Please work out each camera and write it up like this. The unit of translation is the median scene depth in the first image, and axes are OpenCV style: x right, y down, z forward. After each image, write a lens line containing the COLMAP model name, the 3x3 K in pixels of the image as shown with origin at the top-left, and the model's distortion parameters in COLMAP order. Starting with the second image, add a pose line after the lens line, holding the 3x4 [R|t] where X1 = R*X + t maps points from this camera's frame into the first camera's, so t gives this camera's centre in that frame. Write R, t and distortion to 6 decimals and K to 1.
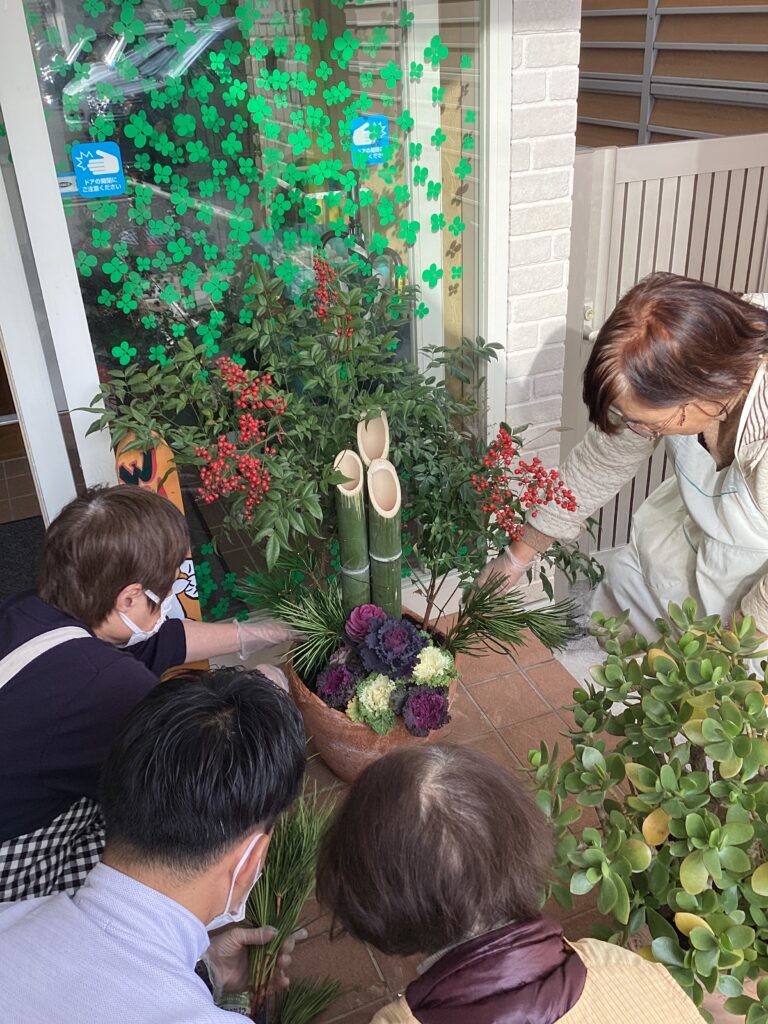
lens RADIAL K [[950.2, 0, 384.0], [0, 950.2, 512.0], [0, 0, 1]] dist [0.118171, -0.243420]
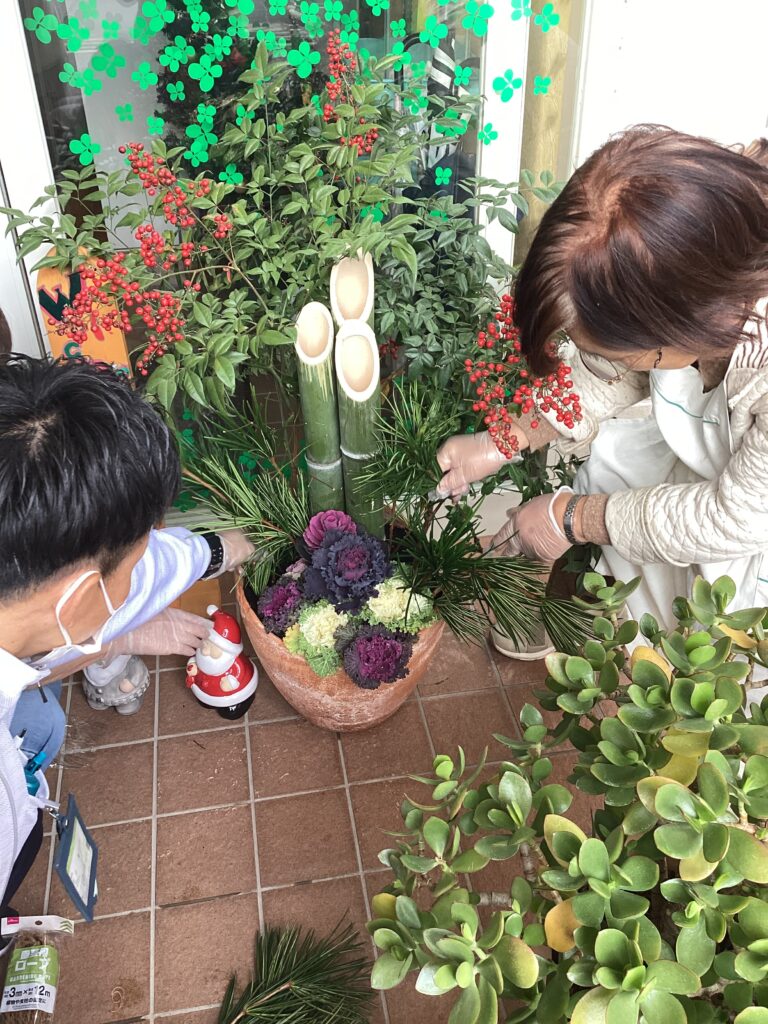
lens RADIAL K [[950.2, 0, 384.0], [0, 950.2, 512.0], [0, 0, 1]] dist [0.118171, -0.243420]
pose [[0.973508, 0.155340, -0.167784, 0.158827], [-0.134408, 0.982403, 0.129686, -0.008121], [0.184977, -0.103699, 0.977256, 0.259294]]
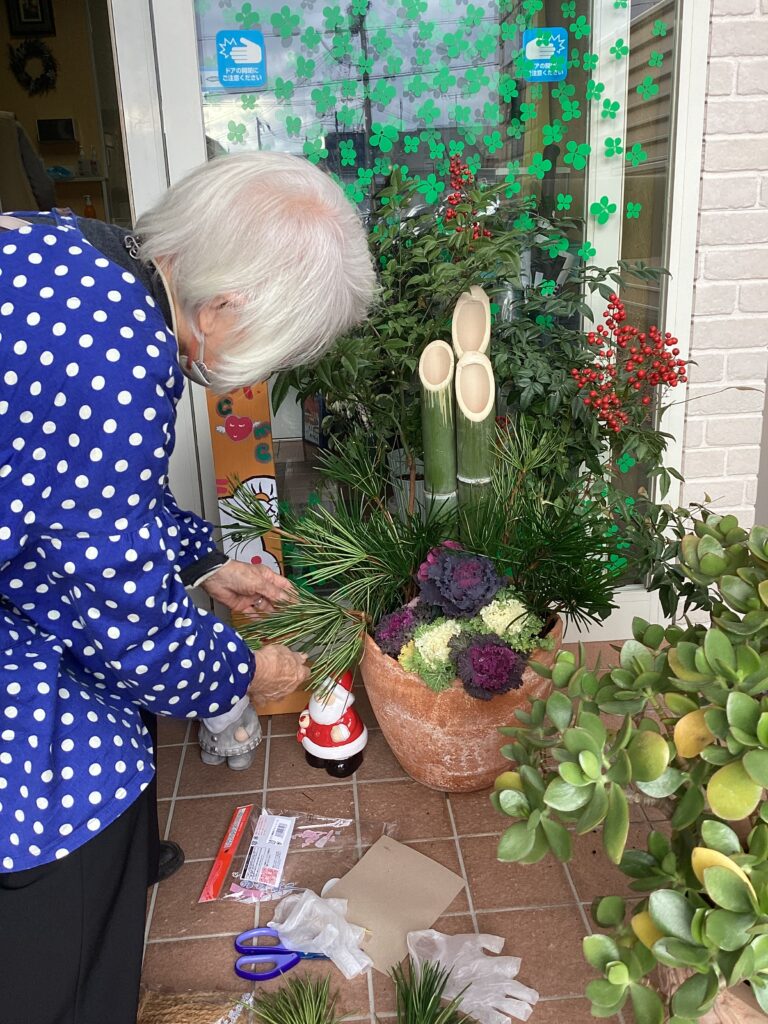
lens RADIAL K [[950.2, 0, 384.0], [0, 950.2, 512.0], [0, 0, 1]] dist [0.118171, -0.243420]
pose [[0.947335, 0.107118, -0.301798, 0.183047], [-0.158623, 0.975626, -0.151631, 0.215677], [0.278200, 0.191517, 0.941236, 0.208955]]
